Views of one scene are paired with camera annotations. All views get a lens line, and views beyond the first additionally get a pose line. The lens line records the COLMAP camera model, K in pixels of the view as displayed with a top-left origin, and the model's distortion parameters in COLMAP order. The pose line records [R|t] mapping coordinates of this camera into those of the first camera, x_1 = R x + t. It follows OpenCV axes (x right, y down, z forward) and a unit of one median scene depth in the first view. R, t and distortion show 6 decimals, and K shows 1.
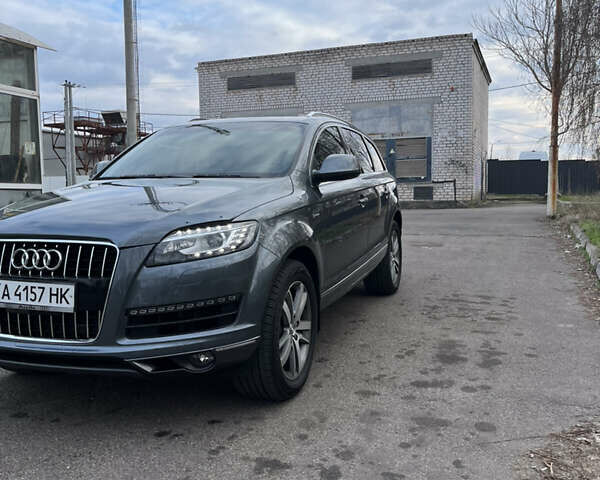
lens RADIAL K [[595.6, 0, 304.8], [0, 595.6, 238.5], [0, 0, 1]] dist [0.048557, -0.034868]
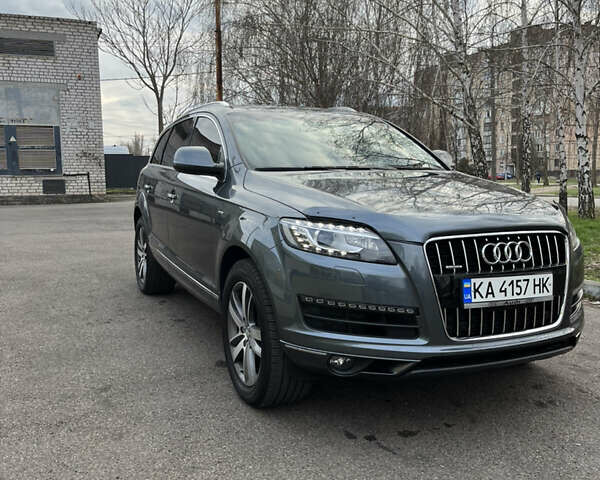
lens RADIAL K [[595.6, 0, 304.8], [0, 595.6, 238.5], [0, 0, 1]] dist [0.048557, -0.034868]
pose [[0.730862, -0.063353, 0.679578, -1.353458], [0.056476, 0.997882, 0.032288, -0.038252], [-0.680184, 0.014782, 0.732892, 0.516341]]
